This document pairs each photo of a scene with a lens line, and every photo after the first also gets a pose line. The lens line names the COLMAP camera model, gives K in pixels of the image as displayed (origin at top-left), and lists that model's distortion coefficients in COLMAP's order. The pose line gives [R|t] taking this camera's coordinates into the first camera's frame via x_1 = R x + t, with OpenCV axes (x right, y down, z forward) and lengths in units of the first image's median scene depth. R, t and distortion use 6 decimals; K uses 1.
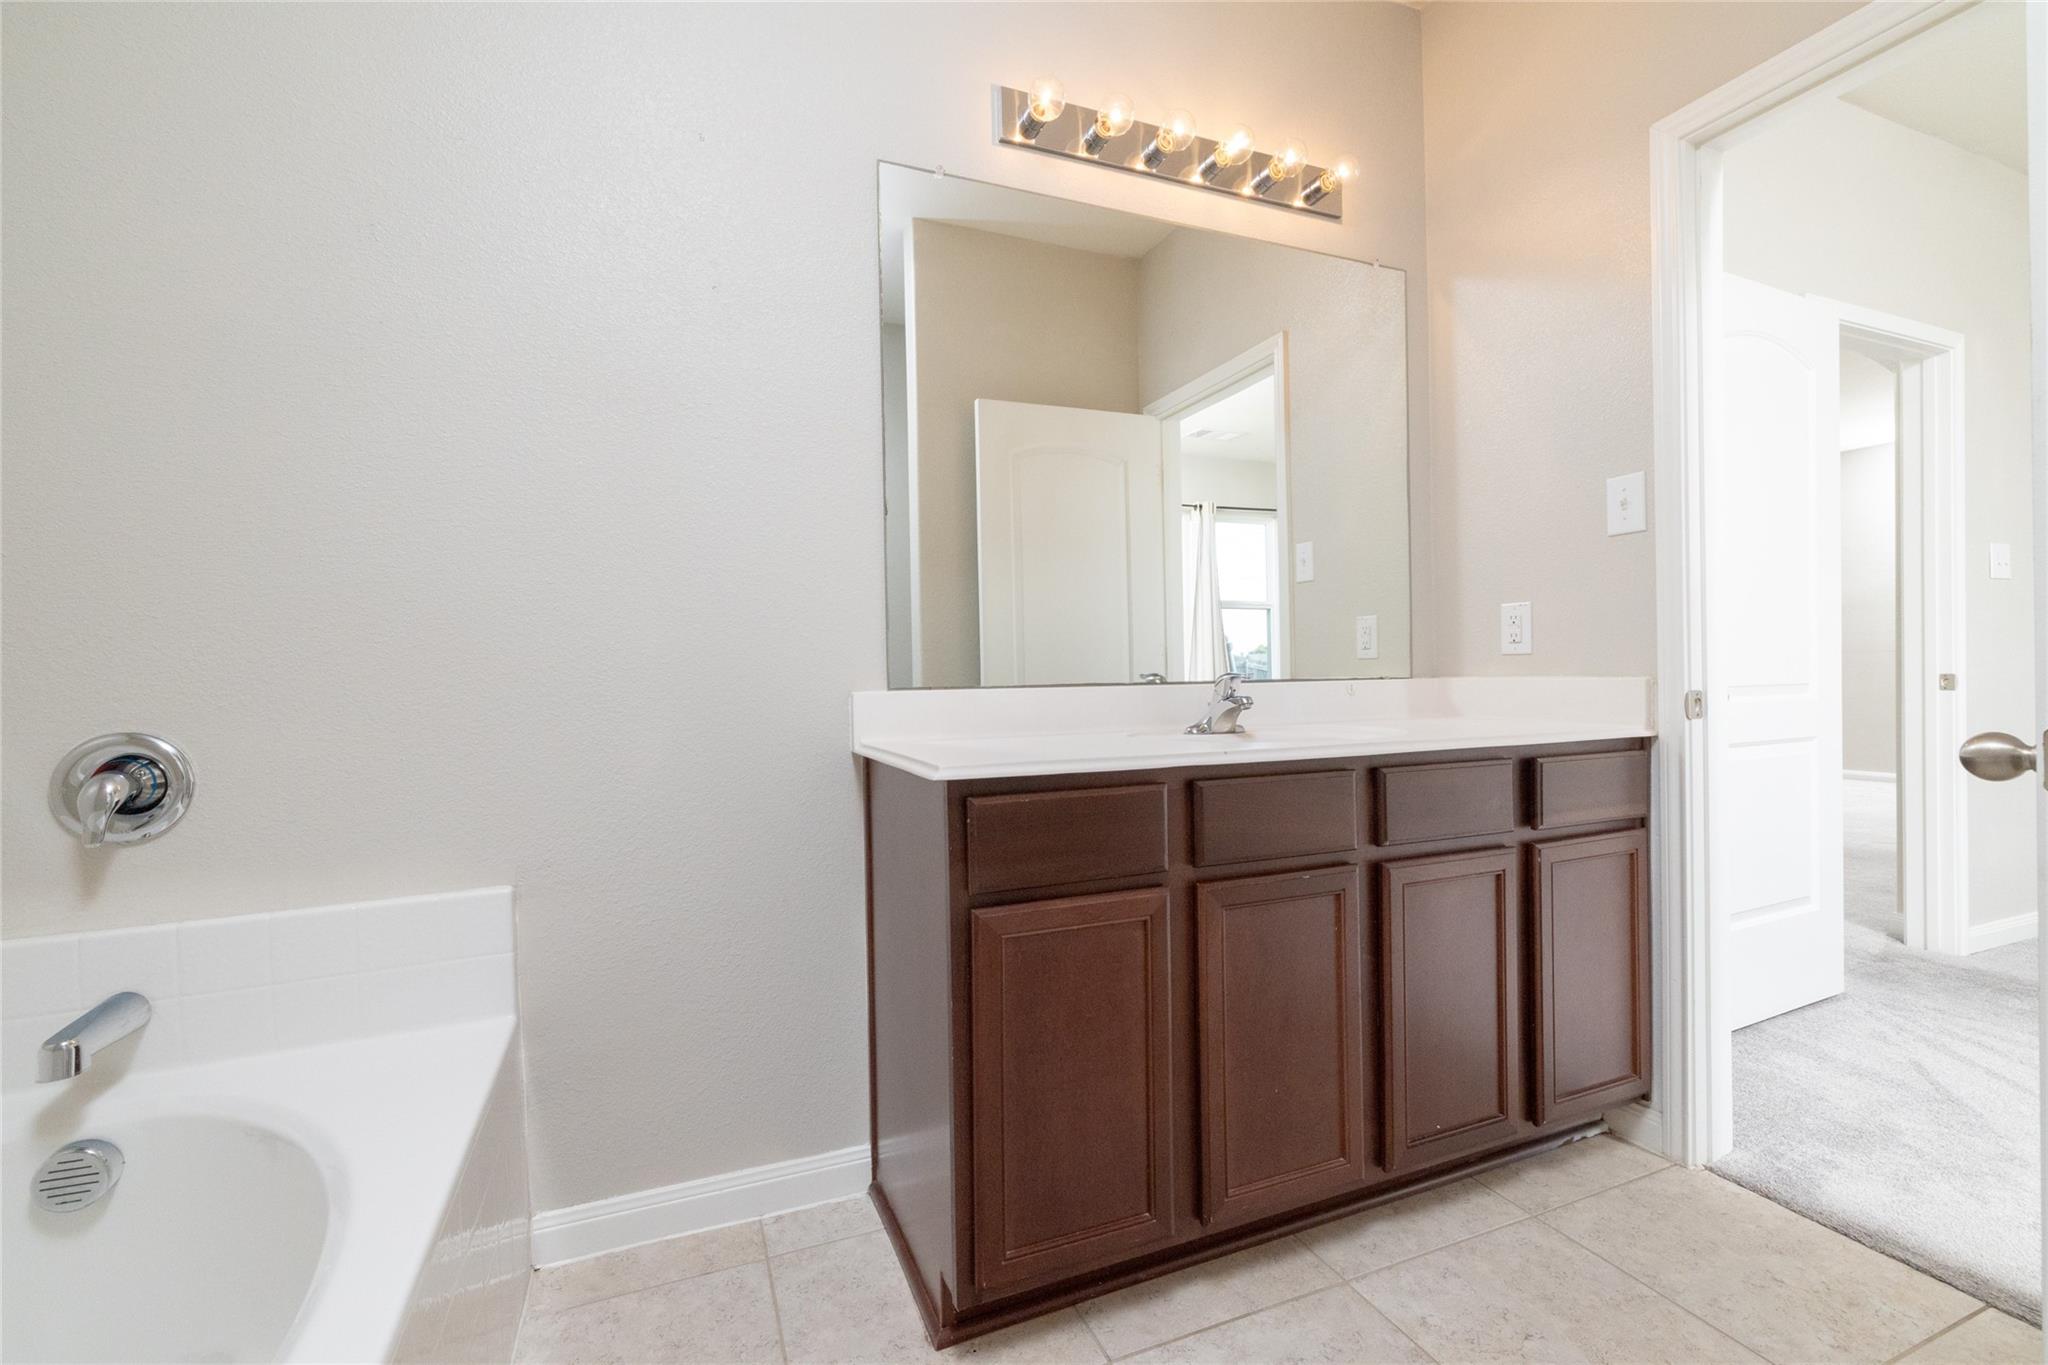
lens RADIAL K [[876.4, 0, 1022.4], [0, 876.4, 680.7], [0, 0, 1]] dist [0.007747, -0.000628]
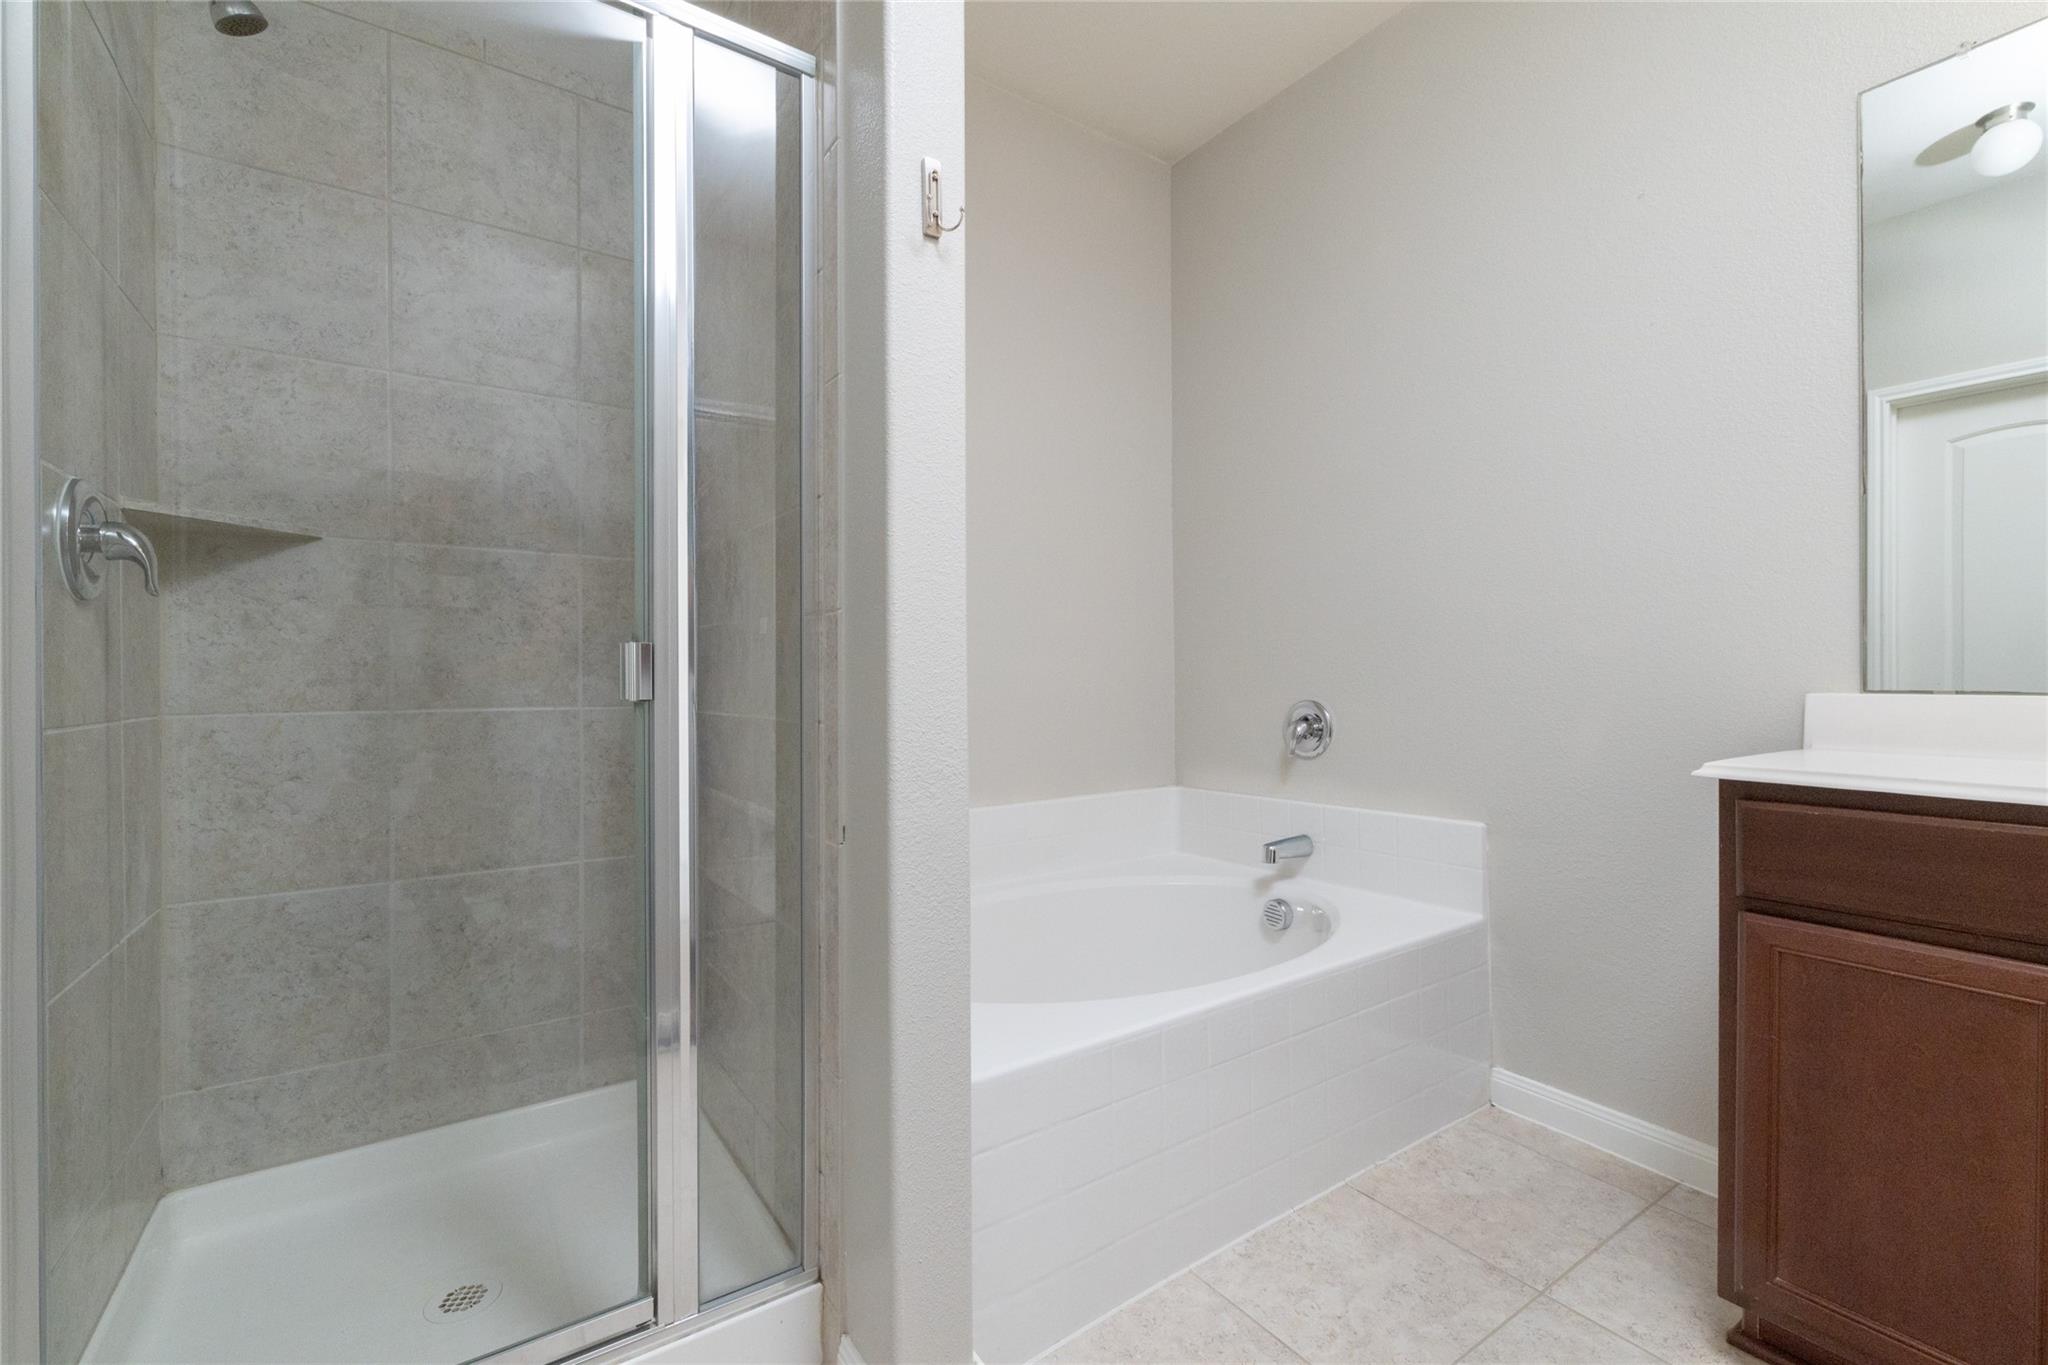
lens RADIAL K [[876.4, 0, 1023.5], [0, 876.4, 678.7], [0, 0, 1]] dist [0.007747, -0.000628]
pose [[0.207691, 0.016044, -0.978063, 0.711708], [-0.006357, 0.999867, 0.015052, -0.013218], [0.978174, 0.003091, 0.207766, -0.002920]]
